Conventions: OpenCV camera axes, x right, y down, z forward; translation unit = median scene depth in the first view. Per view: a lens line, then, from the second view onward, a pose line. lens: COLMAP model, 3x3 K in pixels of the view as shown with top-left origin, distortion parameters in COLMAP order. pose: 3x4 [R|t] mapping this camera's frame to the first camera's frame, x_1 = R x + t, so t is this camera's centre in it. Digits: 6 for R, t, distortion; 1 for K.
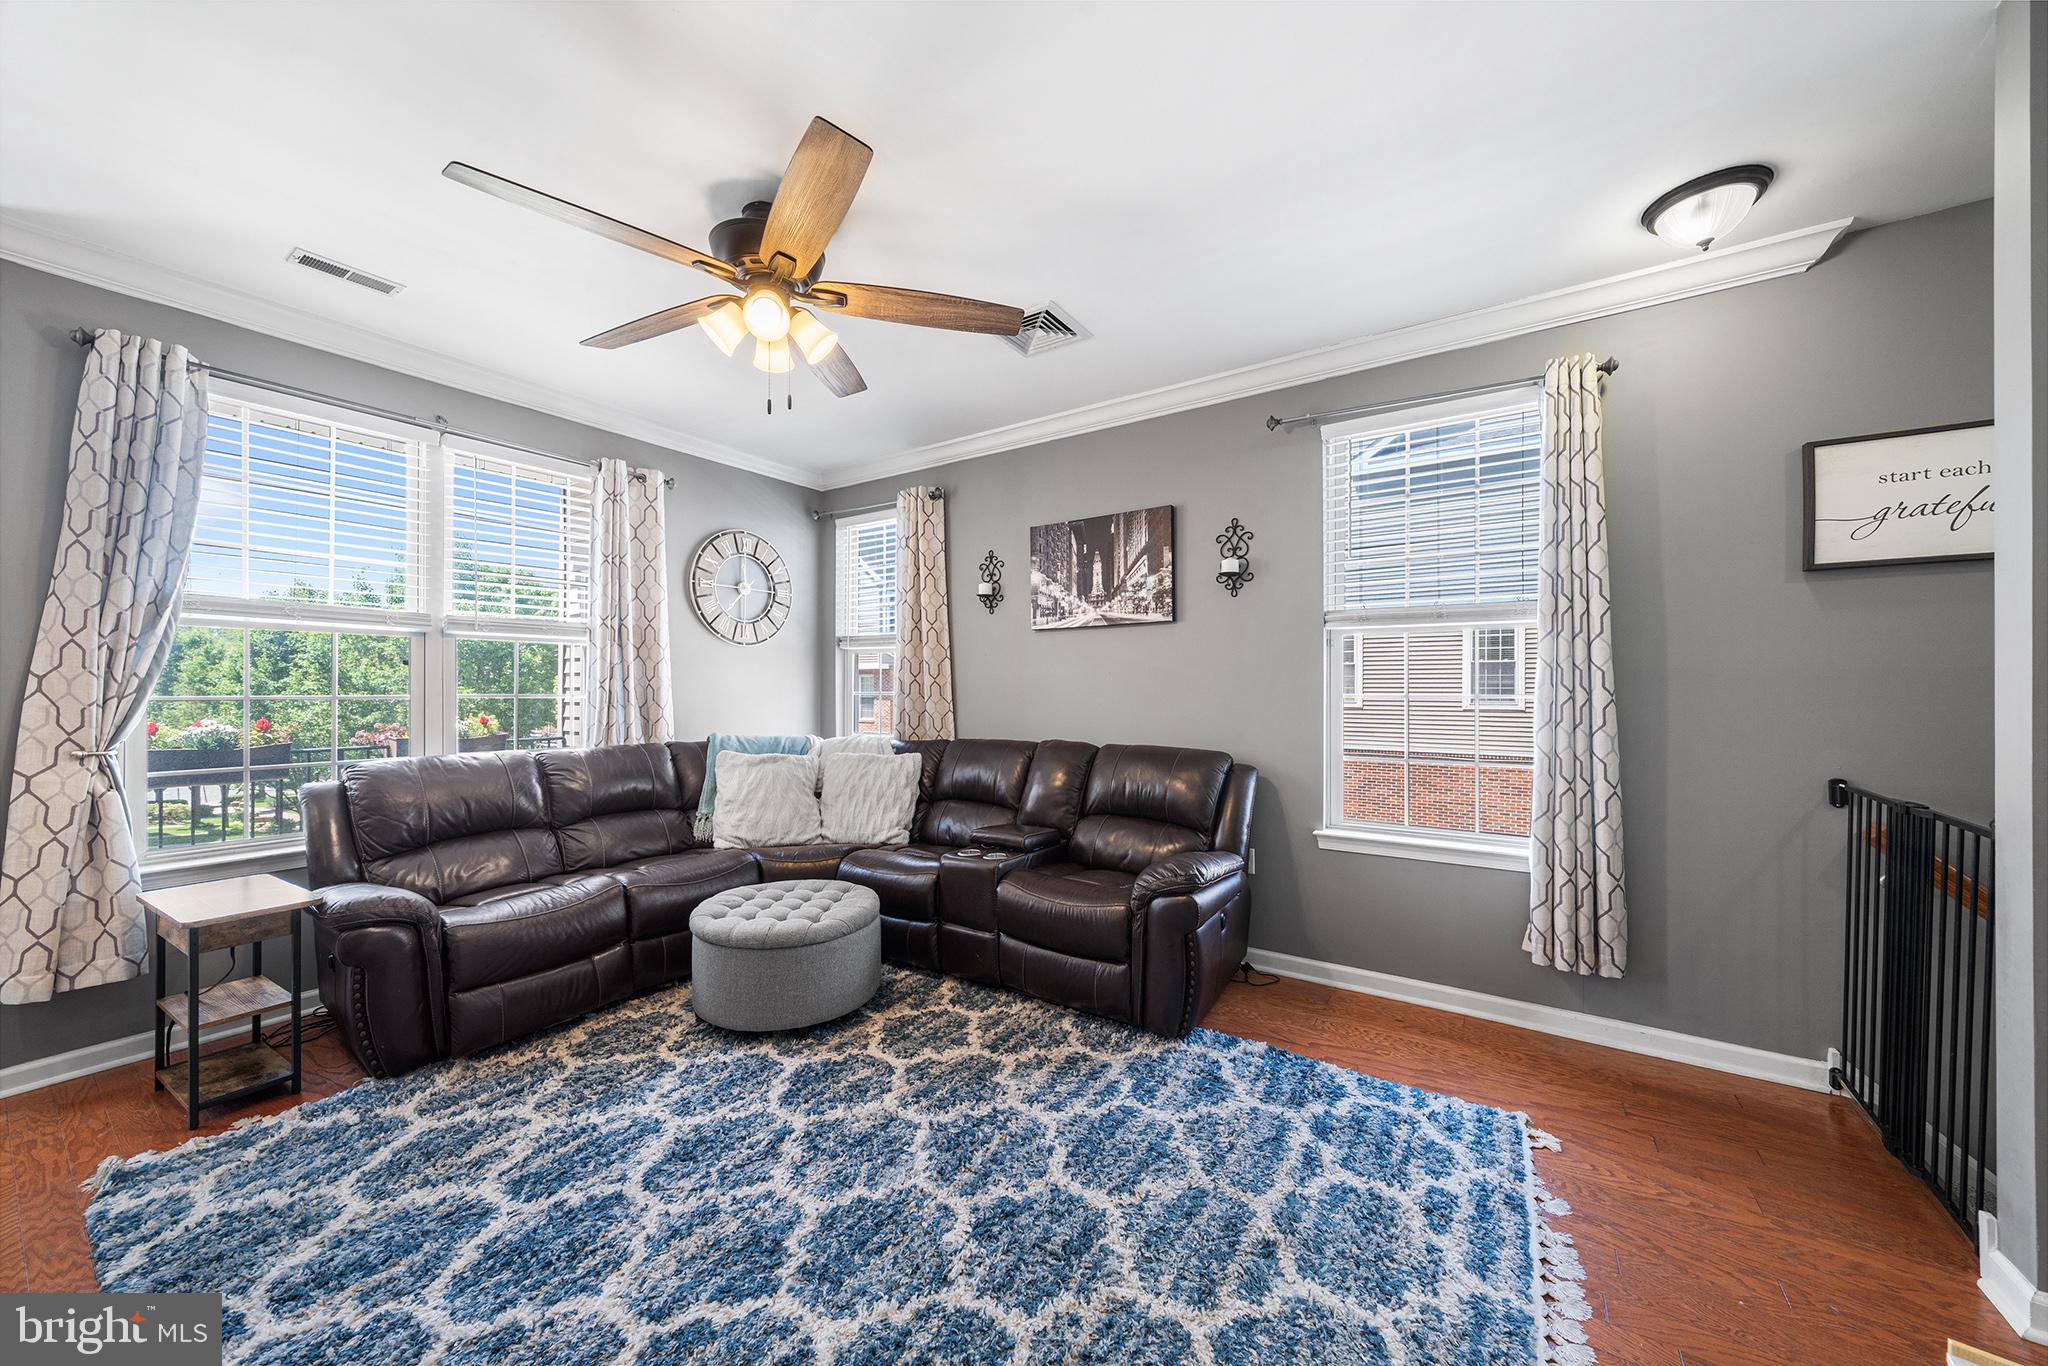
lens RADIAL K [[722.7, 0, 1022.2], [0, 722.7, 687.5], [0, 0, 1]] dist [-0.001910, -0.000127]
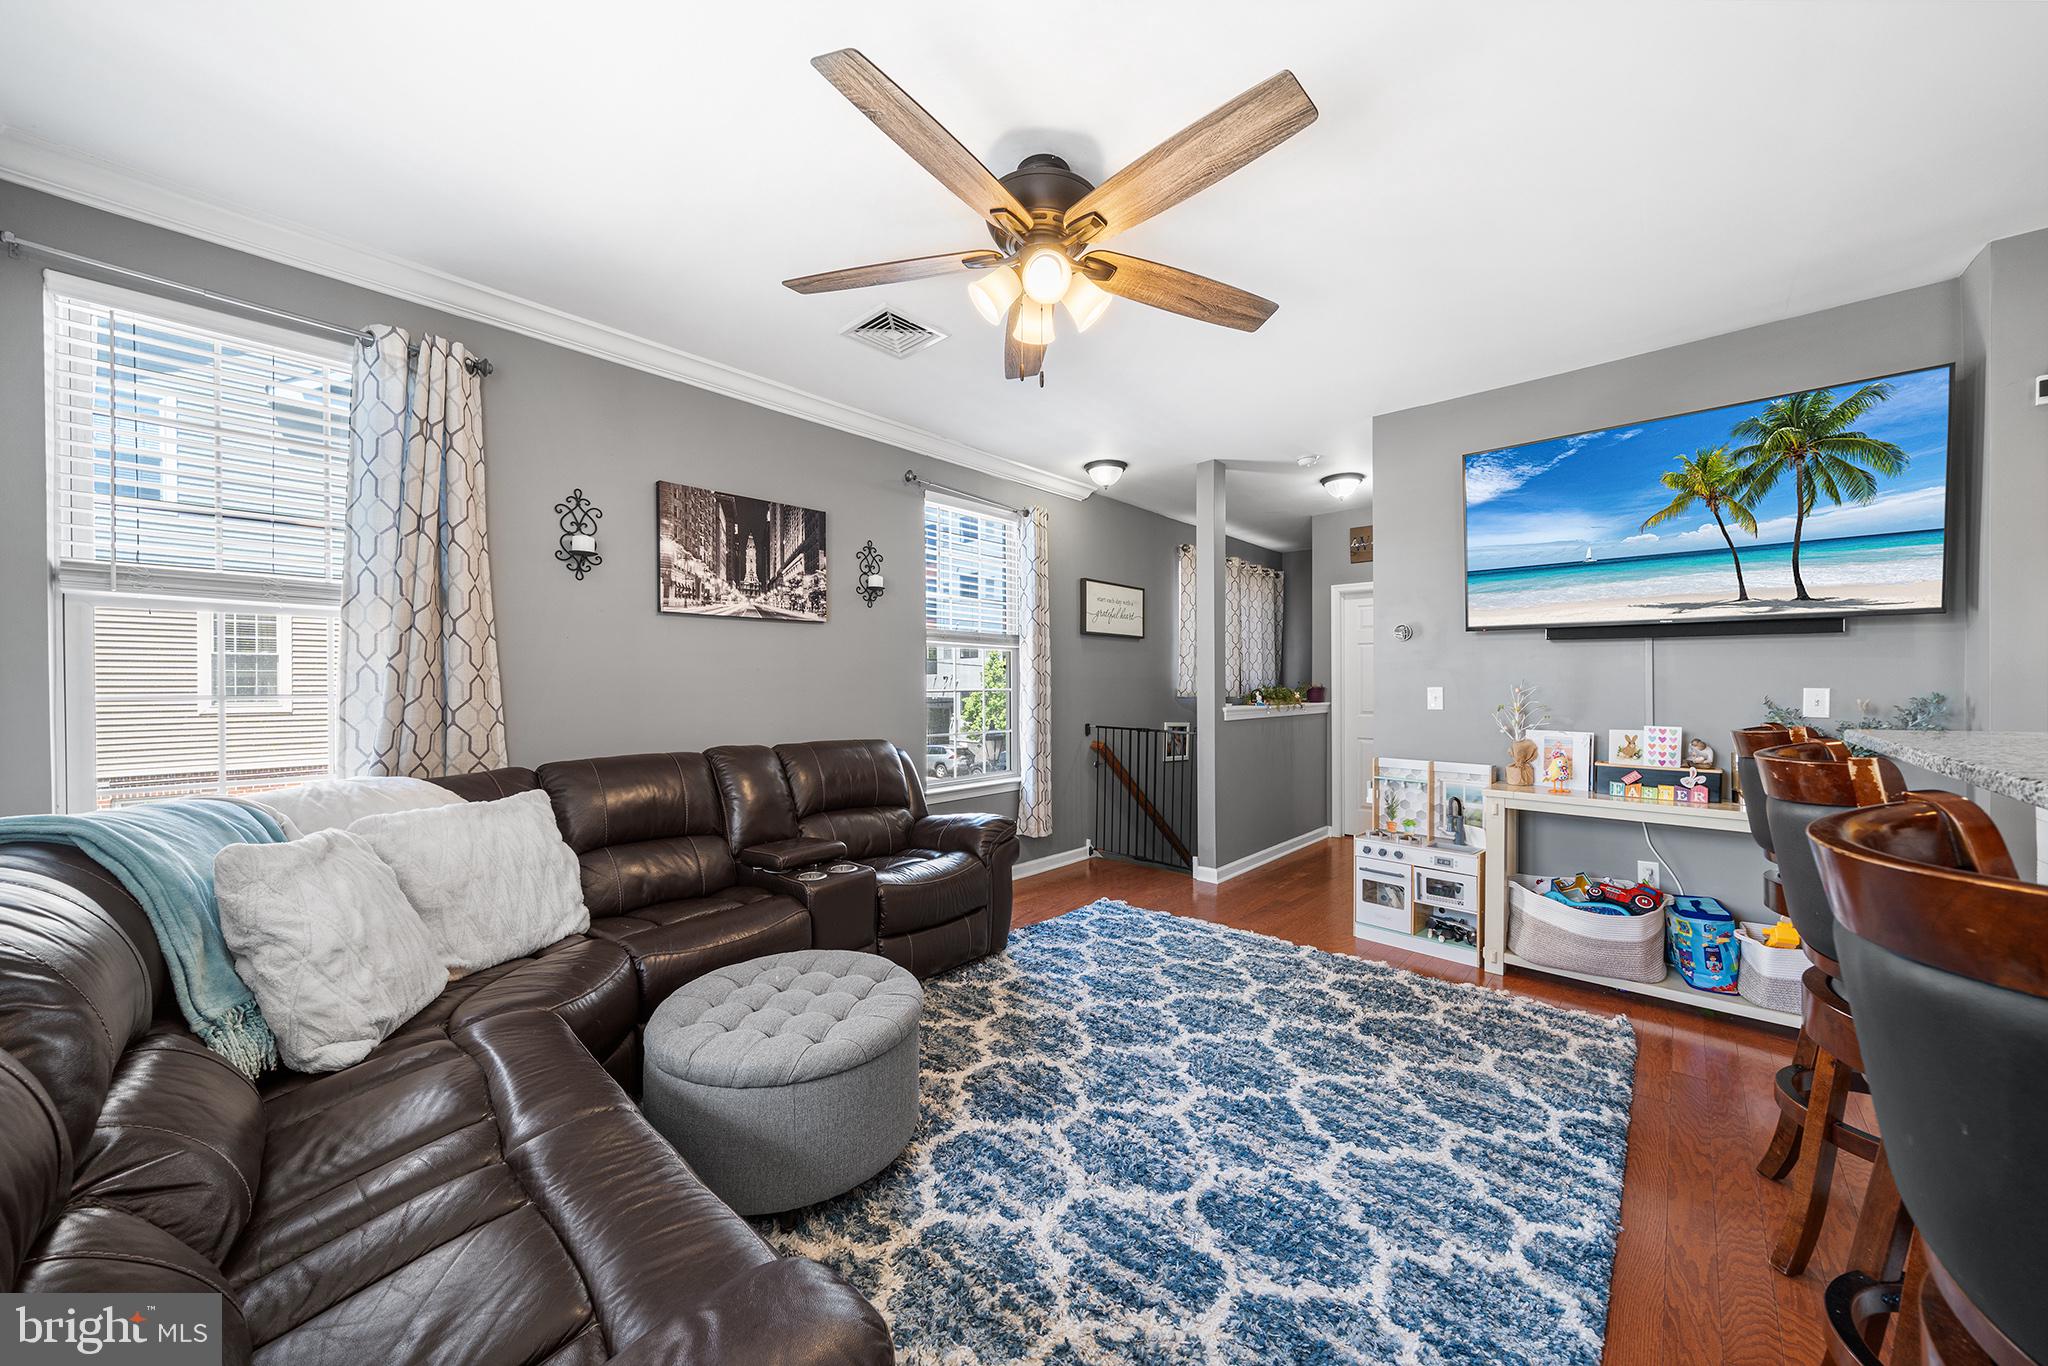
lens RADIAL K [[722.7, 0, 1022.2], [0, 722.7, 687.5], [0, 0, 1]] dist [-0.001910, -0.000127]
pose [[0.150722, -0.002755, 0.988572, -1.110096], [0.001813, 0.999995, 0.002510, 0.002302], [-0.988575, 0.001414, 0.150726, 0.777393]]
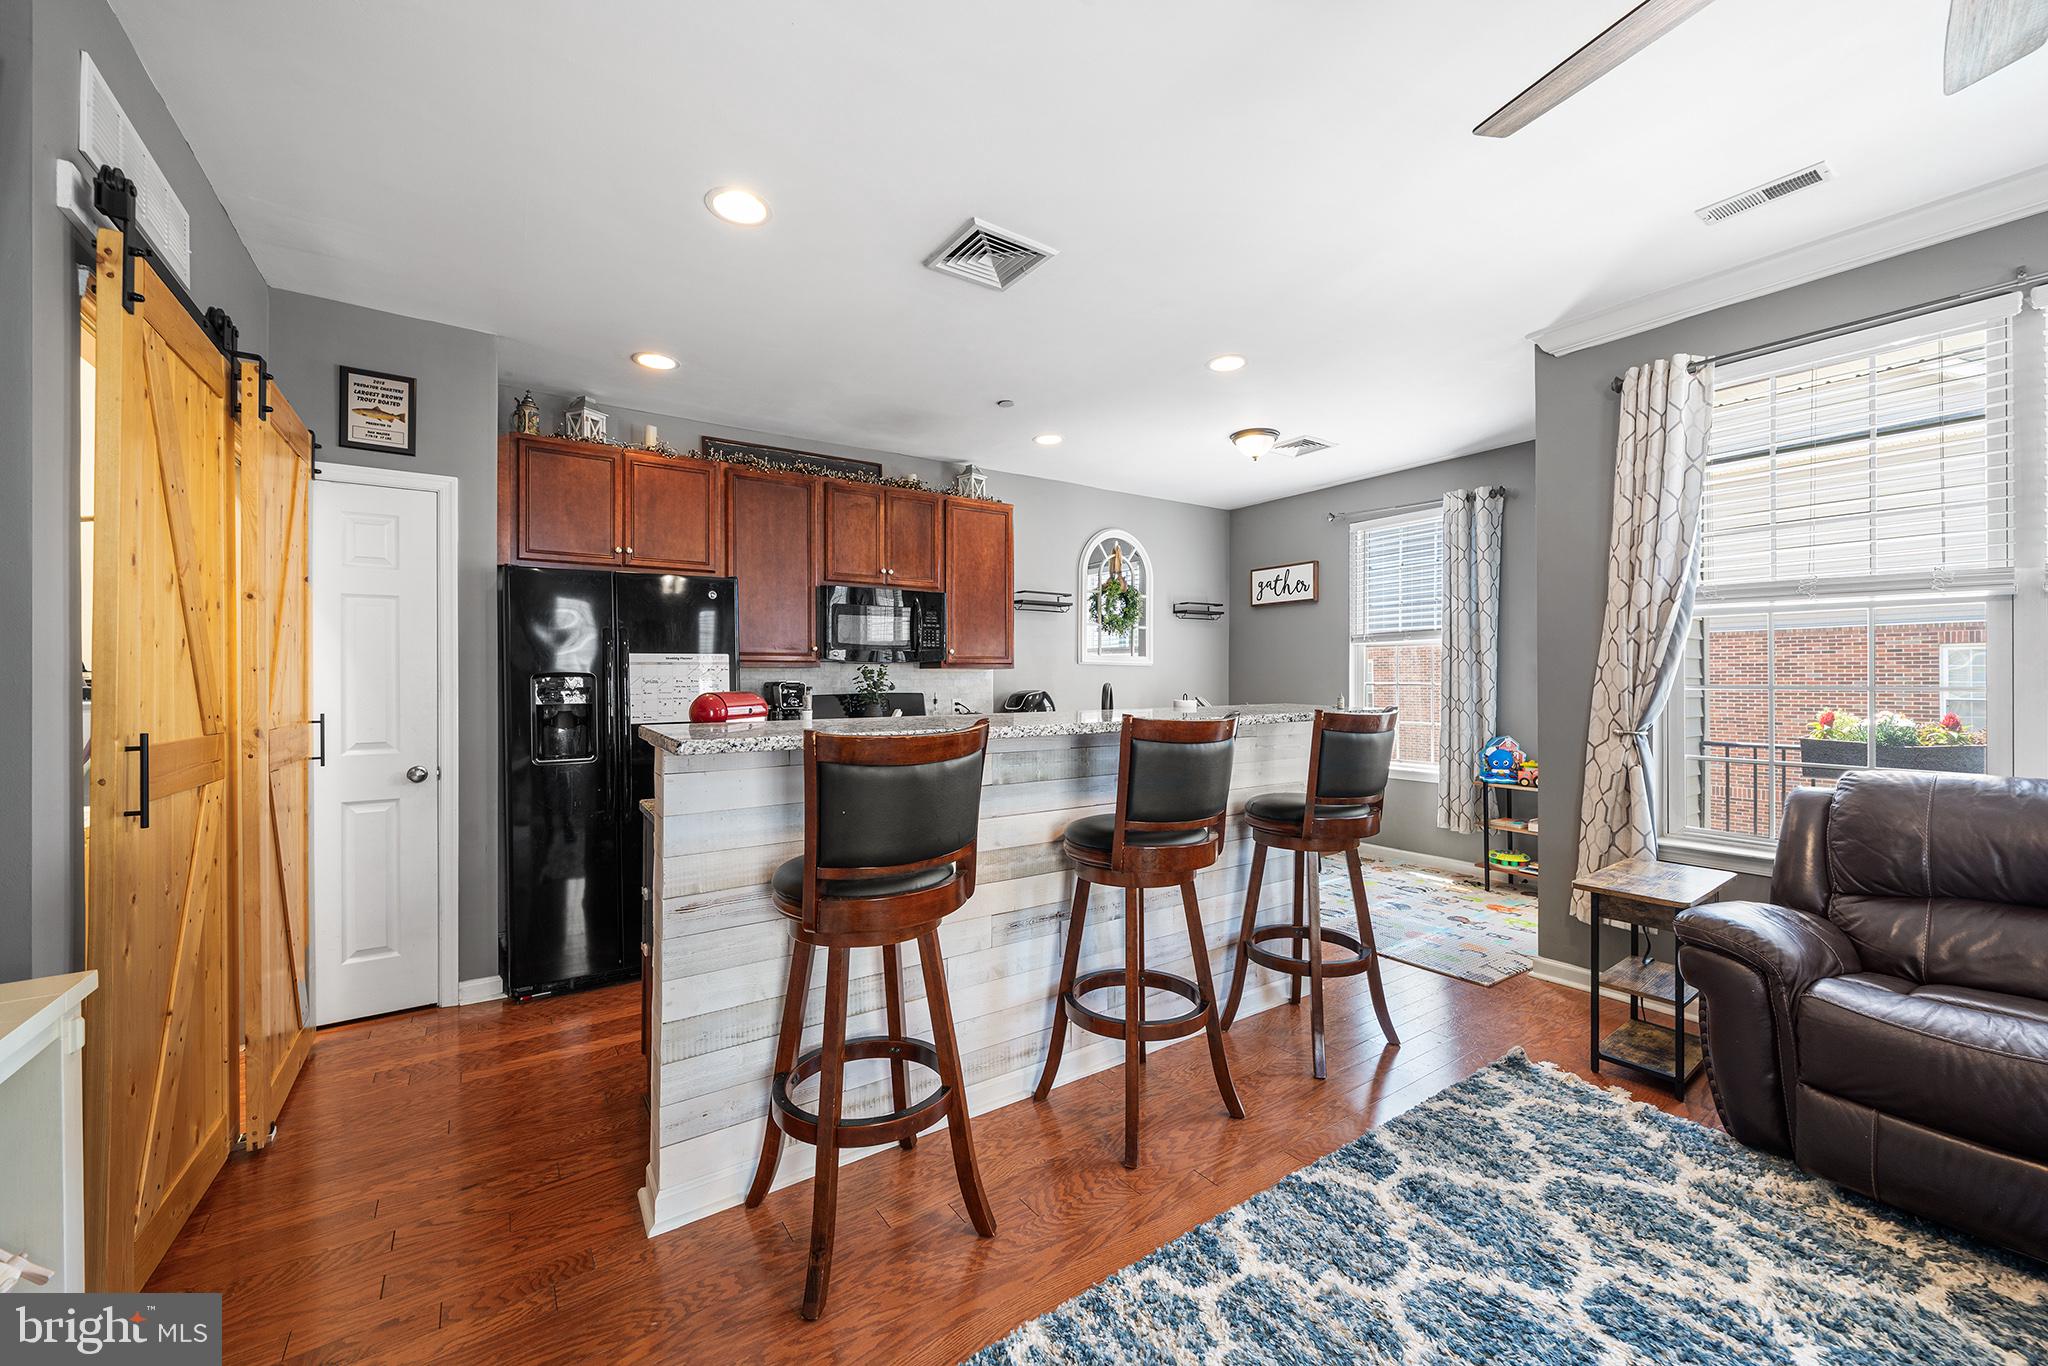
lens RADIAL K [[787.6, 0, 1024.4], [0, 787.6, 676.6], [0, 0, 1]] dist [-0.001826, -0.000137]
pose [[-0.368256, -0.002016, -0.929722, 0.255611], [0.003130, 0.999989, -0.003408, 0.001251], [0.929719, -0.004165, -0.368246, 0.520444]]
